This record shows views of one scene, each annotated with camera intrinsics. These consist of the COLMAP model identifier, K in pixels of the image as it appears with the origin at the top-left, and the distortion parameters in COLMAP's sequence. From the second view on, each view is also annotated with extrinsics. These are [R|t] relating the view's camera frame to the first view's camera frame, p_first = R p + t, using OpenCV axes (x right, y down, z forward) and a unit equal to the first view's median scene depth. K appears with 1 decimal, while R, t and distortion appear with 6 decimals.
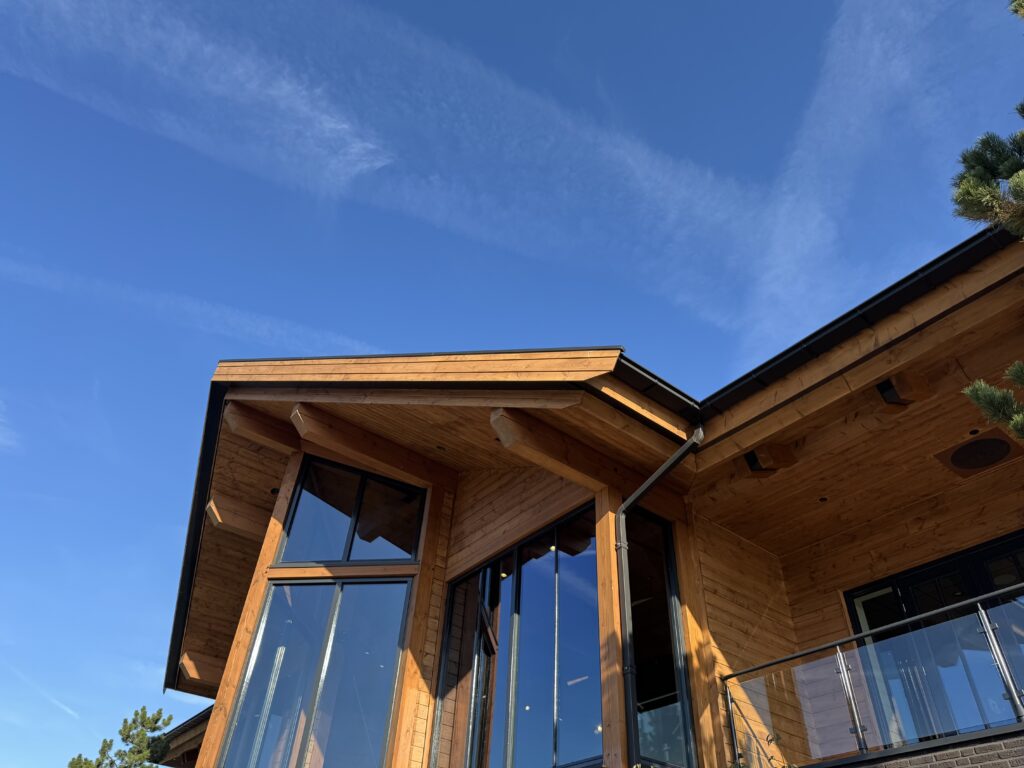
lens RADIAL K [[723.5, 0, 512.0], [0, 723.5, 384.0], [0, 0, 1]] dist [0.077193, -0.118487]
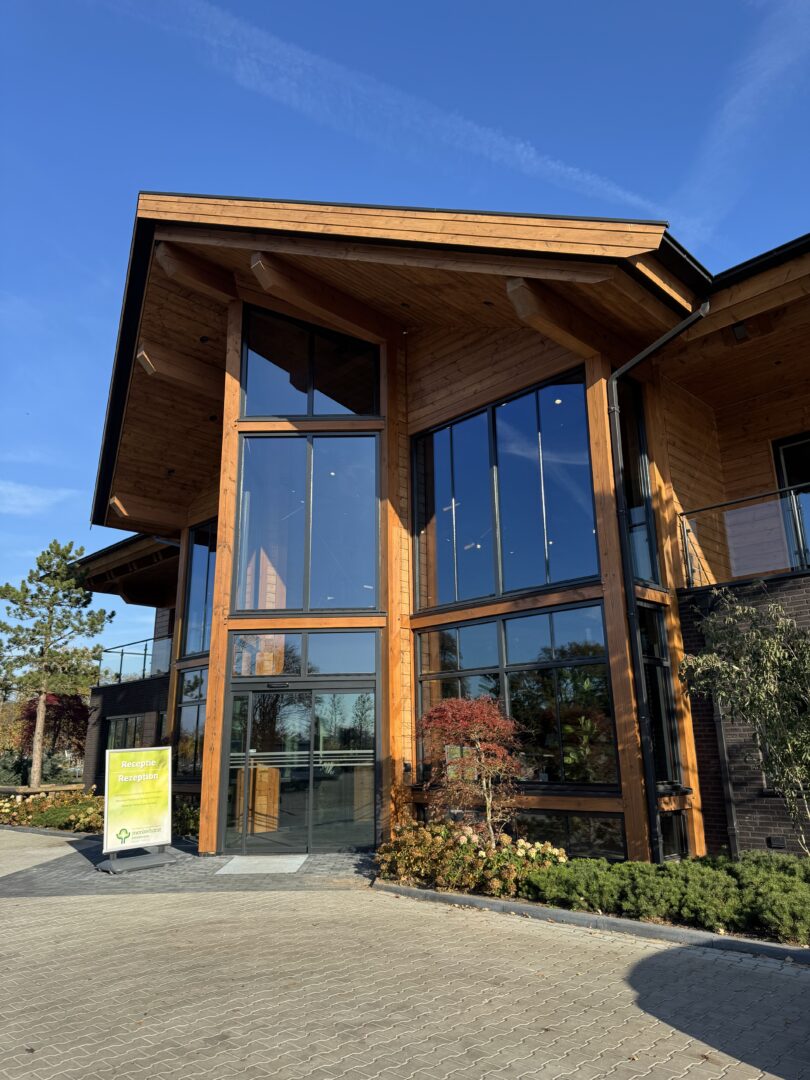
lens RADIAL K [[766.5, 0, 392.6], [0, 766.5, 536.1], [0, 0, 1]] dist [0.165102, -0.347626]
pose [[0.993815, -0.019663, 0.109296, -0.235420], [-0.028087, 0.907693, 0.418694, -0.066275], [-0.107440, -0.419174, 0.901526, -0.078131]]
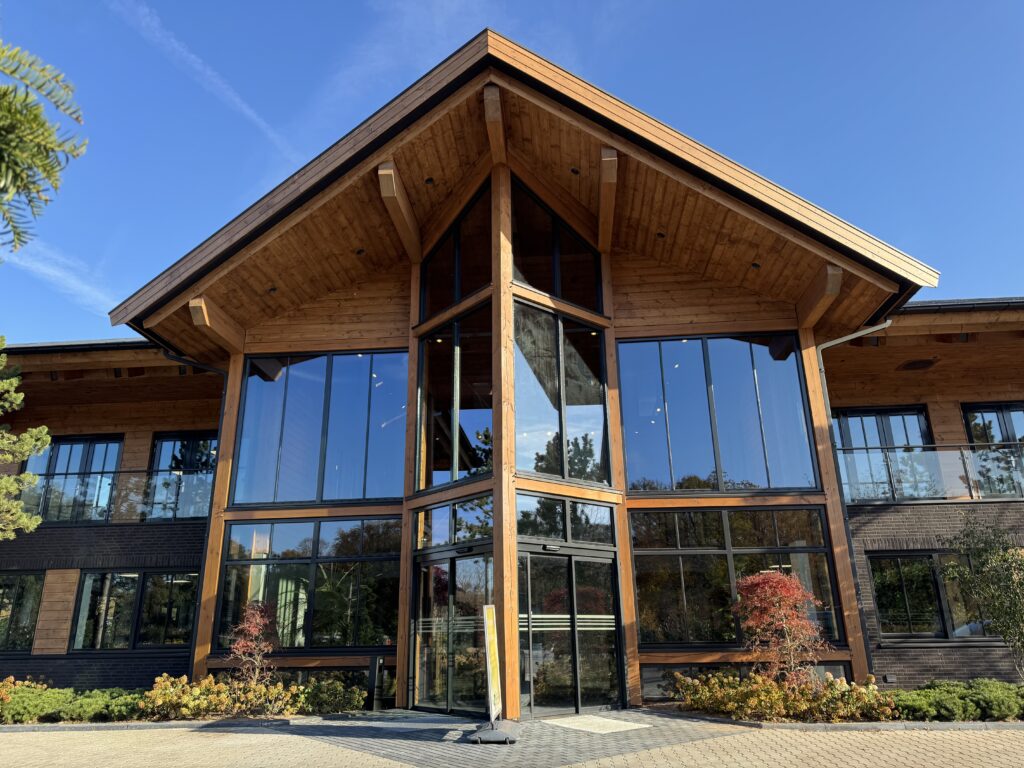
lens RADIAL K [[723.5, 0, 512.0], [0, 723.5, 384.0], [0, 0, 1]] dist [0.077193, -0.118487]
pose [[0.685940, 0.190940, 0.702160, -1.031184], [-0.444685, 0.873800, 0.196798, 0.172625], [-0.575971, -0.447232, 0.684282, 0.225399]]
